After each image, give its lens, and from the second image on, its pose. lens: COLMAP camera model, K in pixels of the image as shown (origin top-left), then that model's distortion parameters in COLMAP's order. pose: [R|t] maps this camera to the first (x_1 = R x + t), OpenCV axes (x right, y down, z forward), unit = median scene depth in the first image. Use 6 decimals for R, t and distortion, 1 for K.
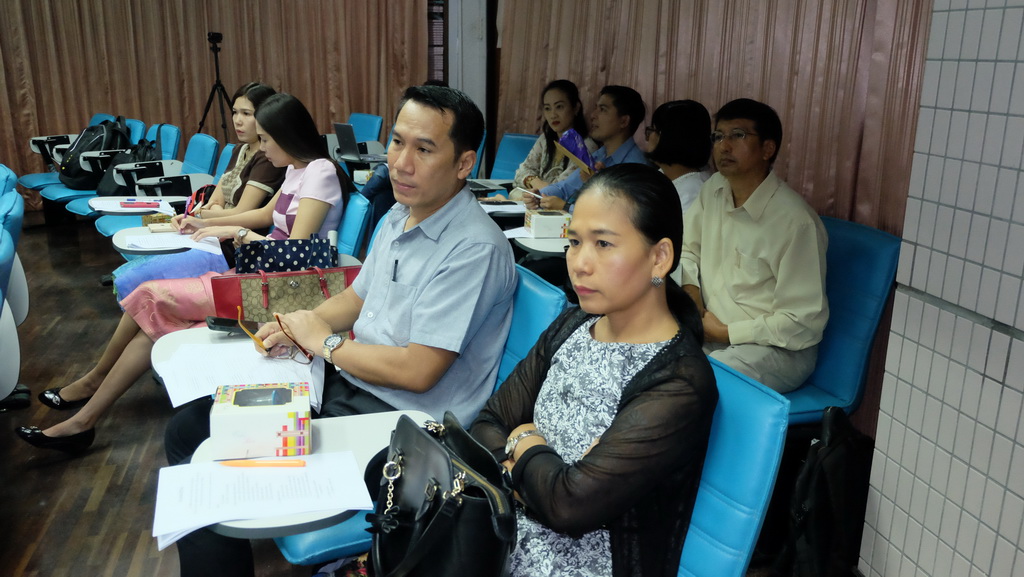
lens RADIAL K [[888.7, 0, 512.0], [0, 888.7, 288.5], [0, 0, 1]] dist [-0.001768, 0.011411]
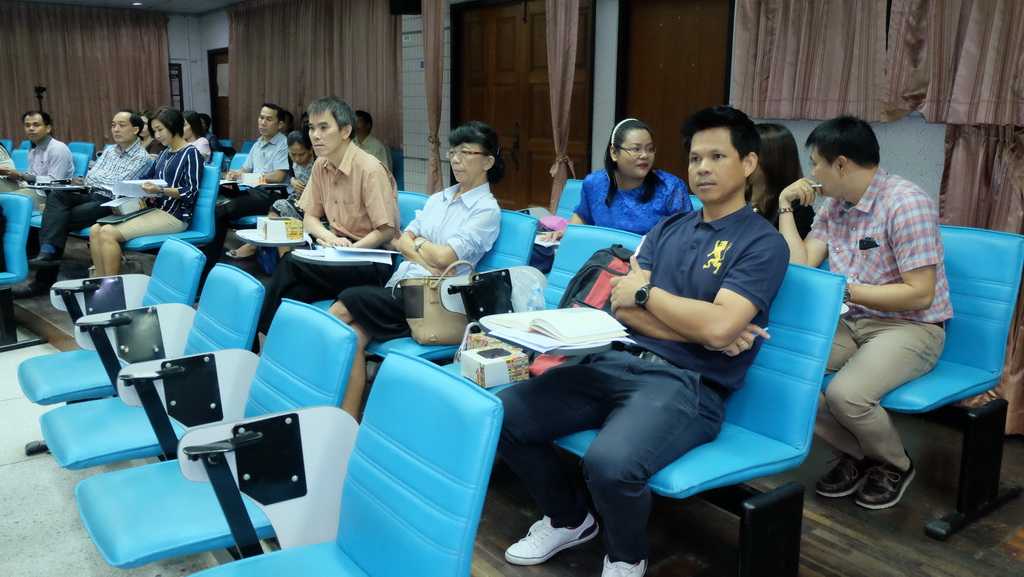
lens RADIAL K [[888.7, 0, 512.0], [0, 888.7, 288.5], [0, 0, 1]] dist [-0.001768, 0.011411]
pose [[0.928454, -0.079851, 0.362763, -0.204822], [0.100070, 0.994282, -0.037260, 0.285234], [-0.357714, 0.070896, 0.931136, -1.005775]]
